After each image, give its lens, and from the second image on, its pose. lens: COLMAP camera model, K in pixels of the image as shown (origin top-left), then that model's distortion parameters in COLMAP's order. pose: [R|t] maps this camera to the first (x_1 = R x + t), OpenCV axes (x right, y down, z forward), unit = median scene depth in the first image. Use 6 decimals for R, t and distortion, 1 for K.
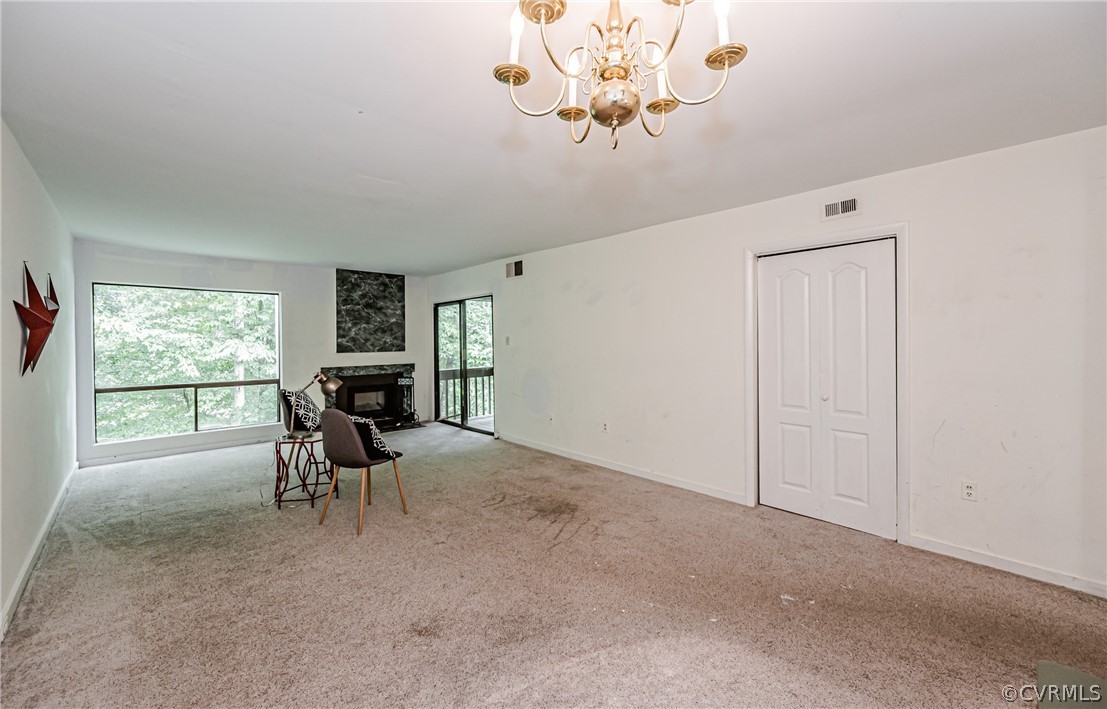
lens RADIAL K [[445.8, 0, 554.2], [0, 445.8, 337.0], [0, 0, 1]] dist [0.000424, 0.000099]
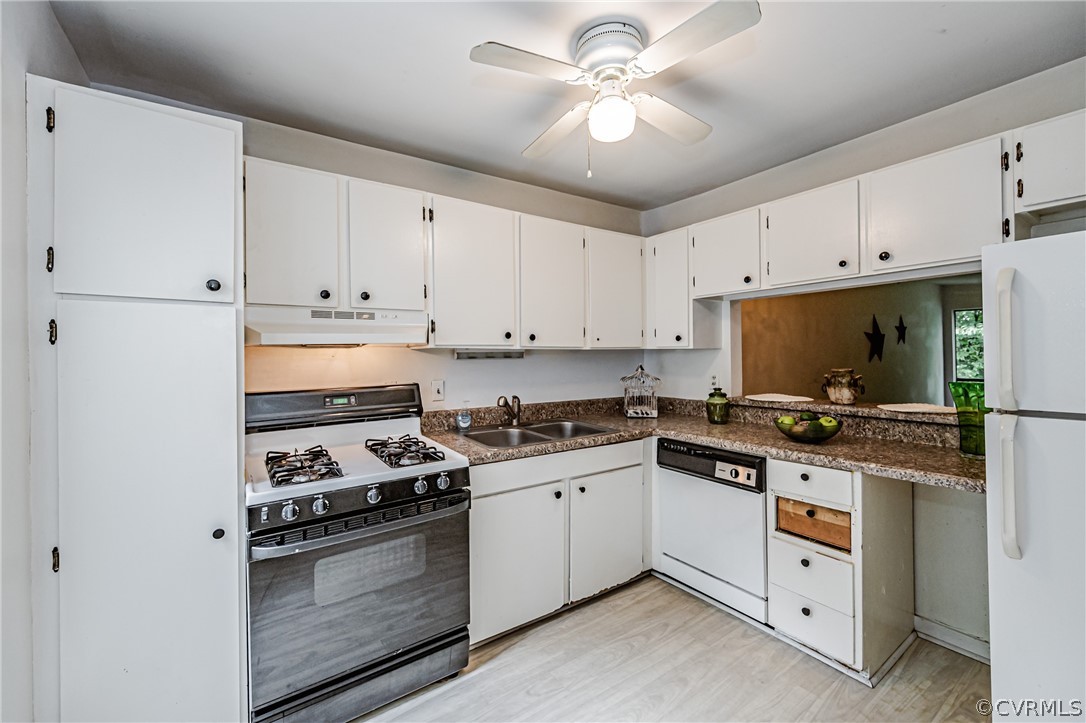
lens RADIAL K [[445.2, 0, 543.0], [0, 445.2, 353.6], [0, 0, 1]] dist [-0.000199, -0.000018]
pose [[-0.153644, 0.003518, -0.988120, 0.535214], [0.015462, 0.999880, 0.001156, 0.004095], [0.988005, -0.015101, -0.153680, -0.140203]]
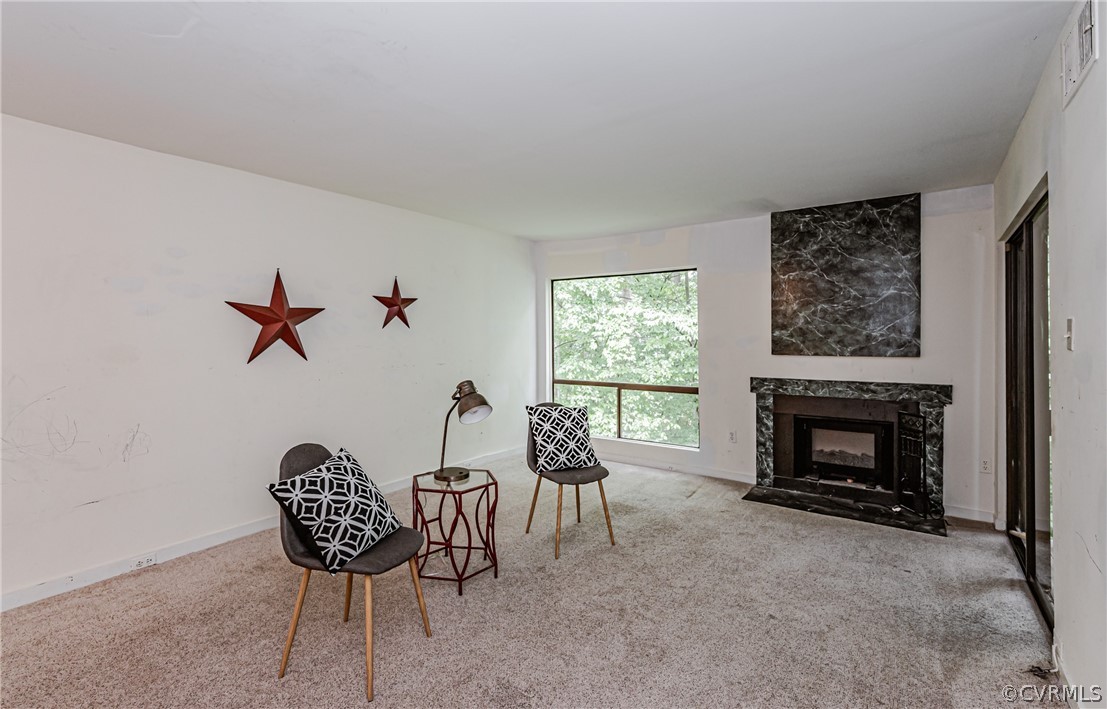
lens RADIAL K [[506.6, 0, 555.0], [0, 506.6, 343.2], [0, 0, 1]] dist [0.002443, 0.000189]
pose [[0.193708, 0.017141, -0.980910, 0.116755], [0.007360, 0.999794, 0.018924, 0.005128], [0.981032, -0.010885, 0.193542, 0.564058]]
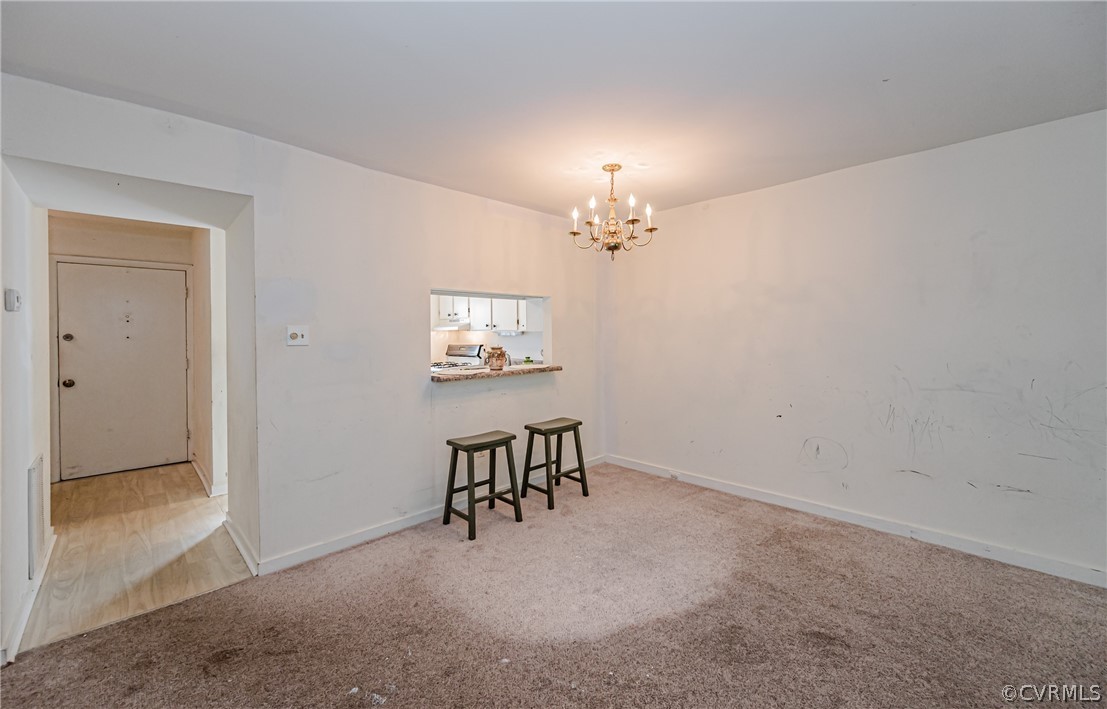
lens RADIAL K [[445.8, 0, 554.2], [0, 445.8, 337.0], [0, 0, 1]] dist [0.000424, 0.000099]
pose [[-0.999867, 0.015075, -0.006209, 0.081486], [0.015037, 0.999868, 0.006100, 0.005273], [0.006300, 0.006006, -0.999962, 0.591187]]
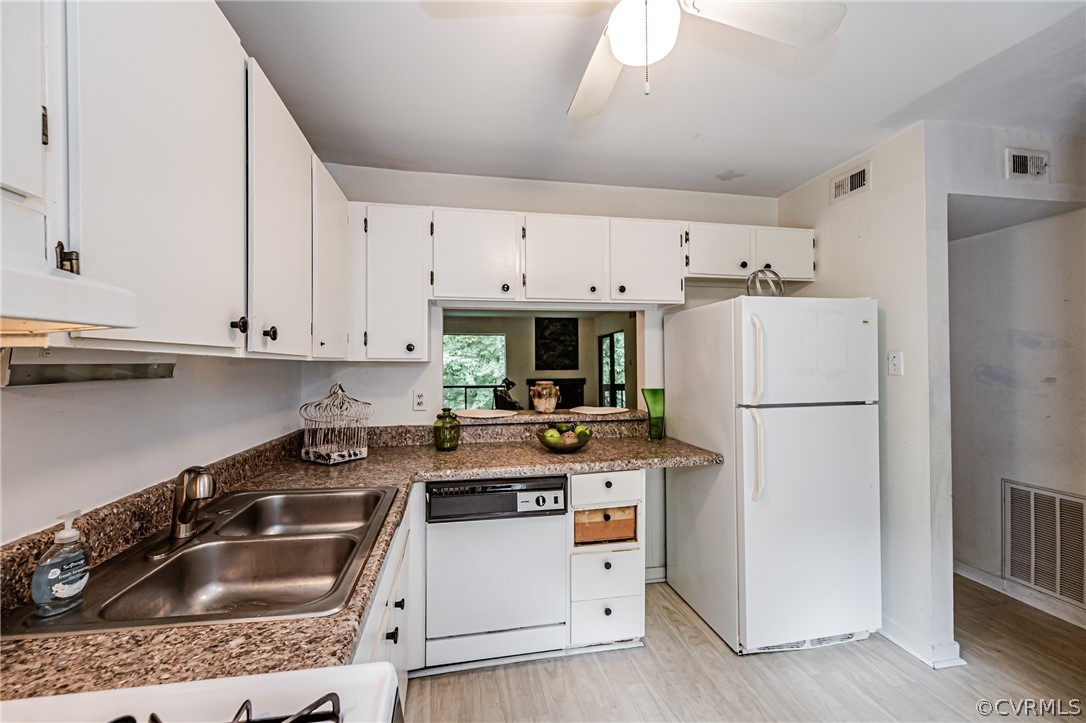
lens RADIAL K [[434.5, 0, 543.0], [0, 434.5, 361.5], [0, 0, 1]] dist [-0.000077, -0.000060]
pose [[0.843332, -0.001607, -0.537391, 0.358139], [0.002965, 0.999994, 0.001662, 0.001847], [0.537385, -0.002994, 0.843332, -0.285335]]
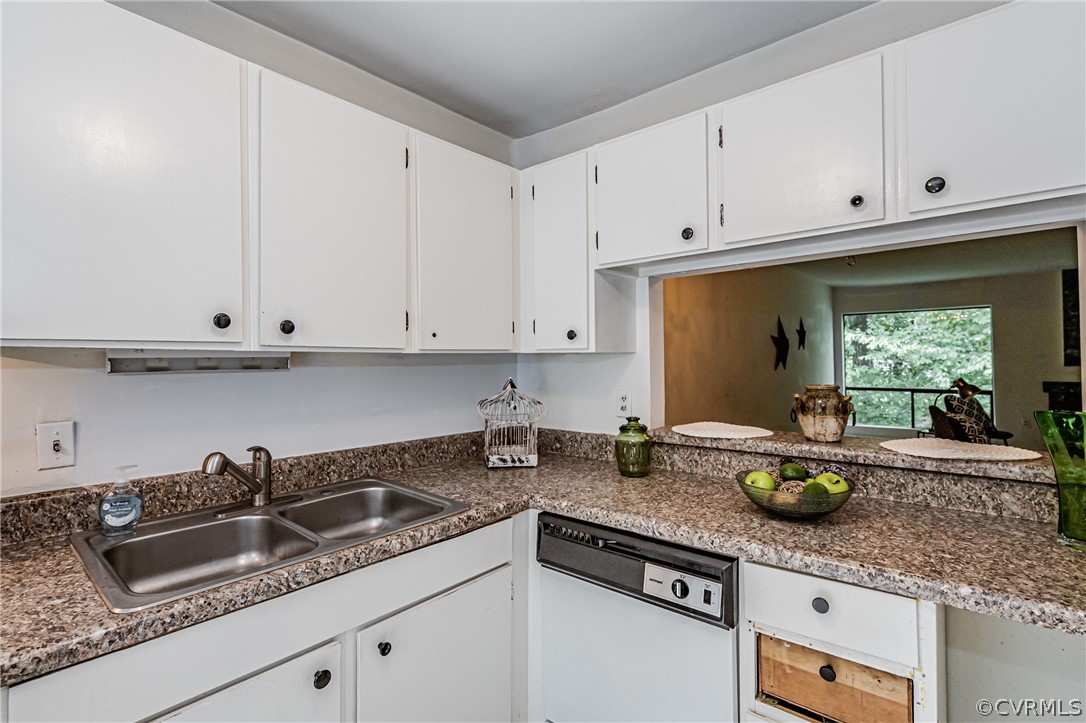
lens RADIAL K [[508.8, 0, 539.2], [0, 508.8, 357.0], [0, 0, 1]] dist [0.002077, -0.000043]
pose [[0.102579, -0.003118, -0.994720, 0.390225], [0.014324, 0.999896, -0.001658, 0.004622], [0.994622, -0.014078, 0.102613, -0.126661]]
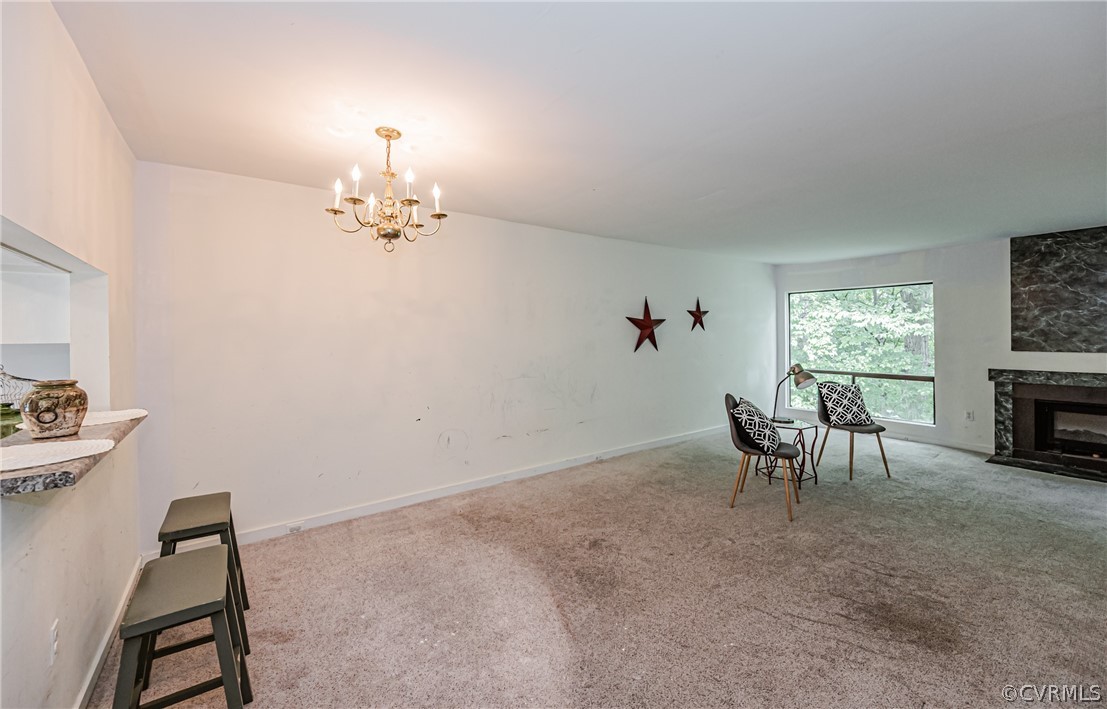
lens RADIAL K [[445.8, 0, 554.2], [0, 445.8, 337.0], [0, 0, 1]] dist [0.000424, 0.000099]
pose [[-0.130767, 0.010306, -0.991360, 0.341372], [0.010365, 0.999906, 0.009028, -0.002275], [0.991359, -0.009095, -0.130862, 0.326226]]
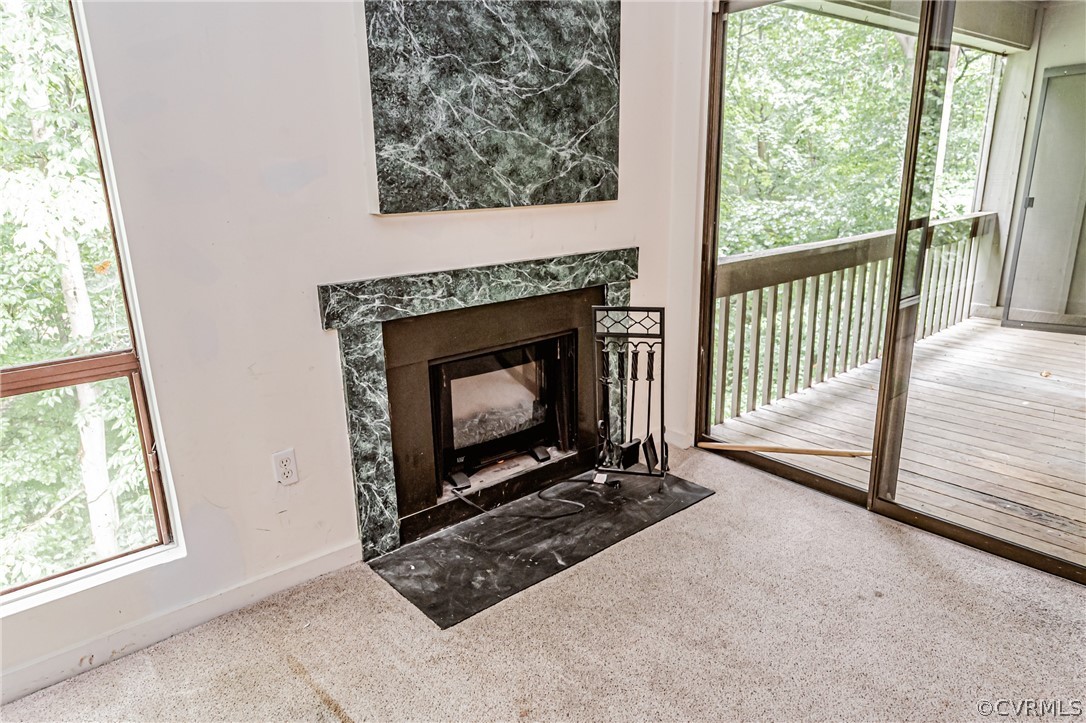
lens RADIAL K [[679.9, 0, 541.8], [0, 679.9, 357.3], [0, 0, 1]] dist [-0.000633, -0.000400]
pose [[0.998254, 0.004209, -0.058912, -0.379312], [0.011878, 0.962771, 0.270057, 0.014515], [0.057856, -0.270286, 0.961040, 0.653879]]
